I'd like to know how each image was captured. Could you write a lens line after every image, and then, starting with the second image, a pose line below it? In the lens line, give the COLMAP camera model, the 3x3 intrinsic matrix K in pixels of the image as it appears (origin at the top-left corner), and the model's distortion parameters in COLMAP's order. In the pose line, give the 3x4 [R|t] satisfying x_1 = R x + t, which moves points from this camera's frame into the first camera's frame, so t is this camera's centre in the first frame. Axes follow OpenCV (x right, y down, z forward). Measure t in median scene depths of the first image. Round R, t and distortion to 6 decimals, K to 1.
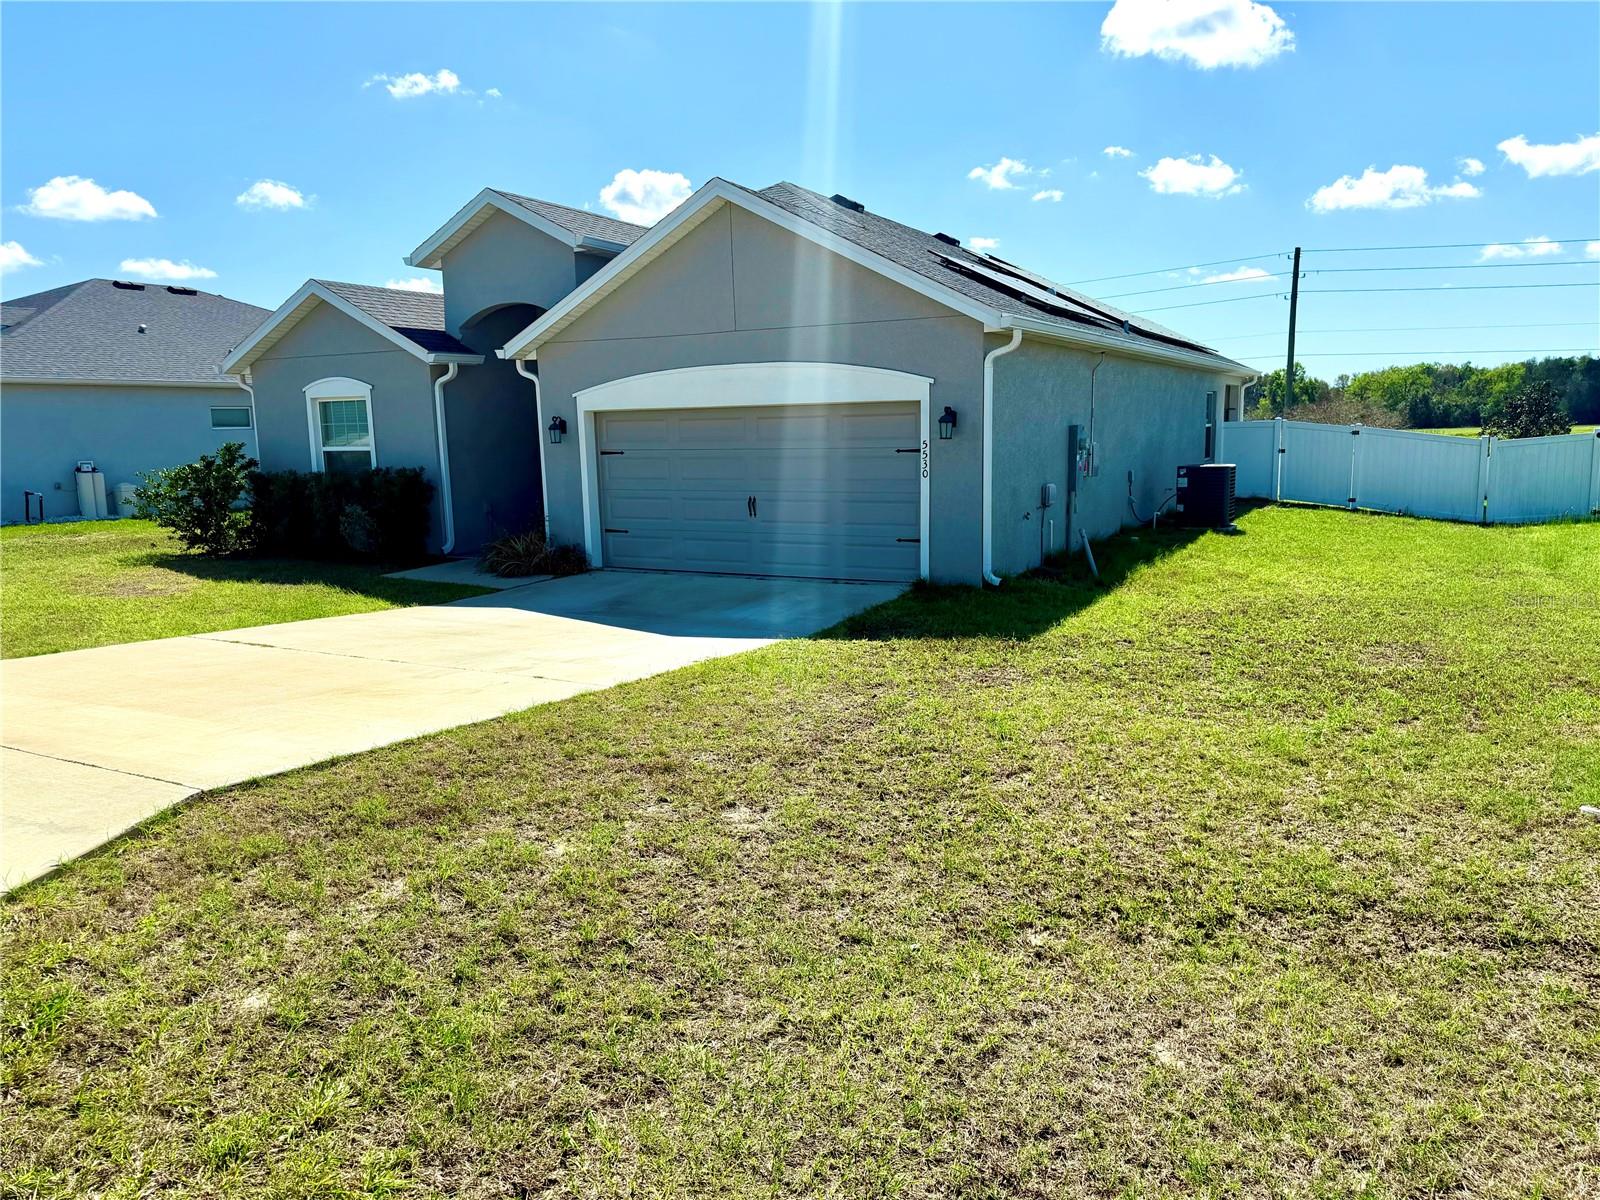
lens RADIAL K [[1168.3, 0, 801.5], [0, 1168.3, 606.4], [0, 0, 1]] dist [0.067311, -0.002293]
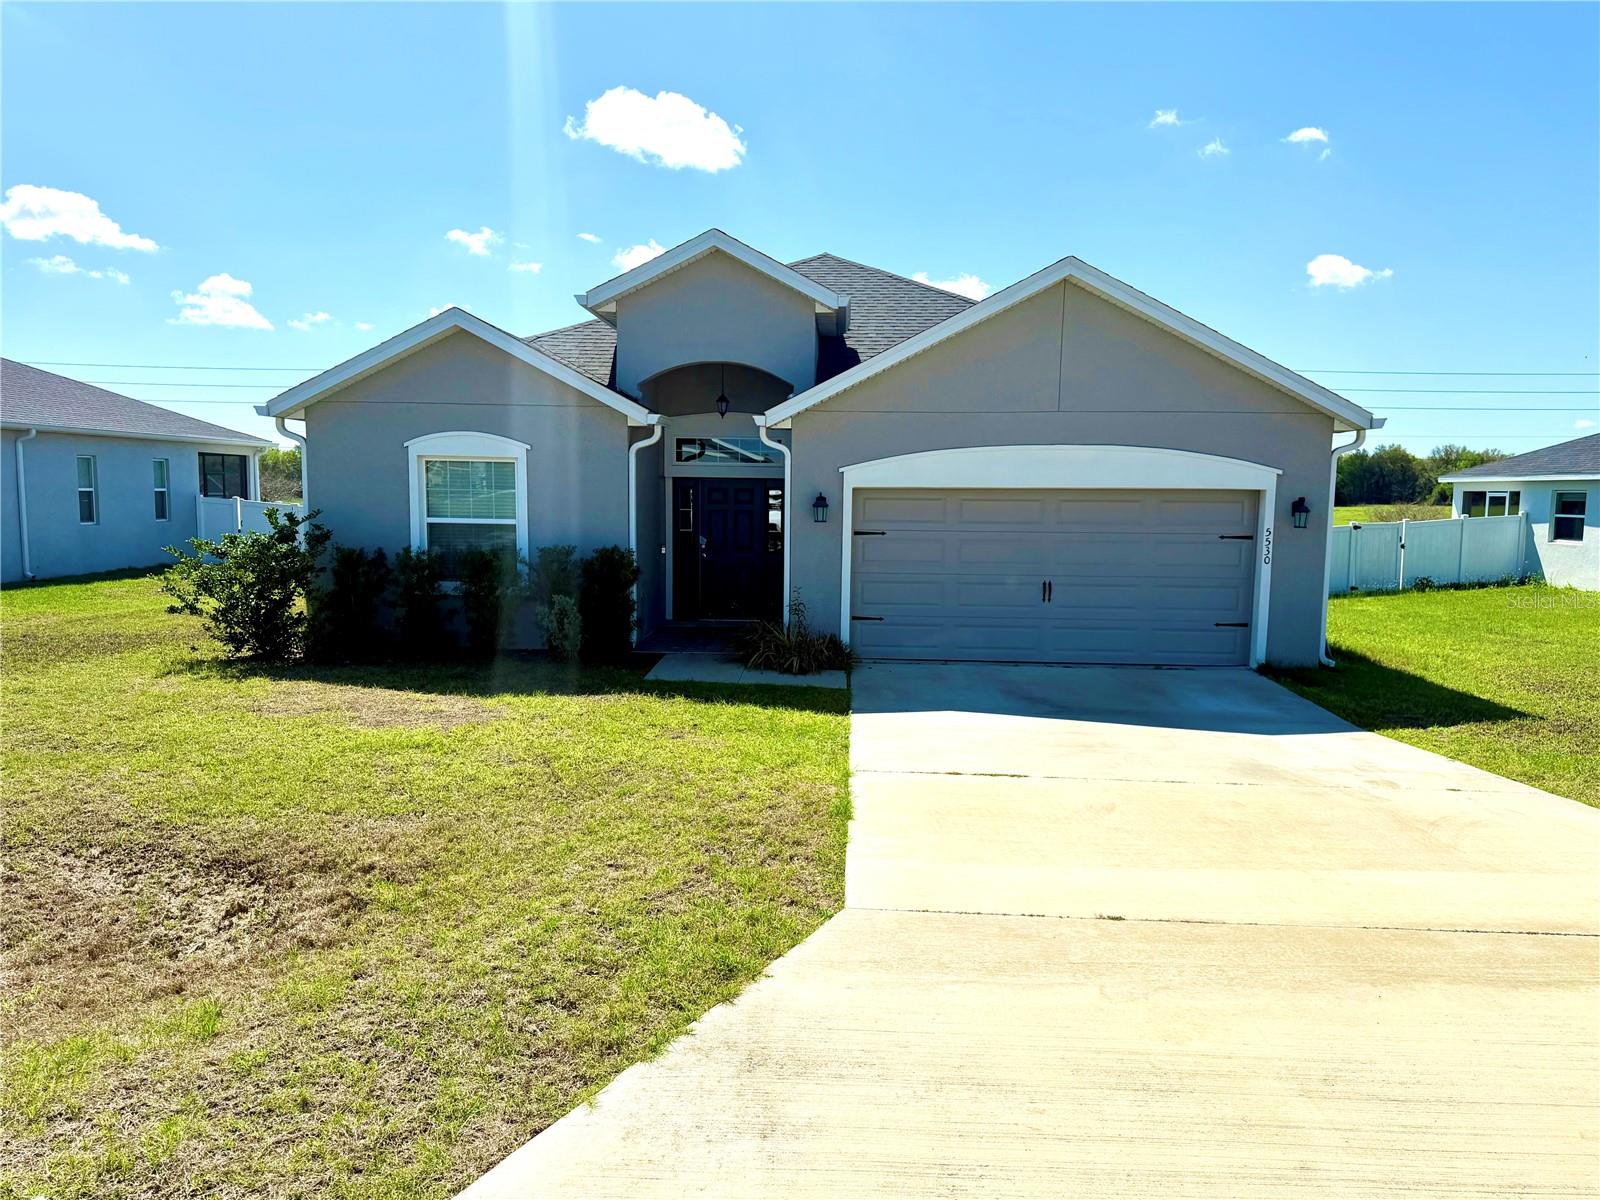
lens RADIAL K [[1168.3, 0, 801.2], [0, 1168.3, 597.0], [0, 0, 1]] dist [0.067311, -0.002293]
pose [[0.901709, -0.008141, 0.432268, -0.593378], [0.036010, 0.997763, -0.056325, -0.031267], [-0.430842, 0.066354, 0.899985, 0.203138]]
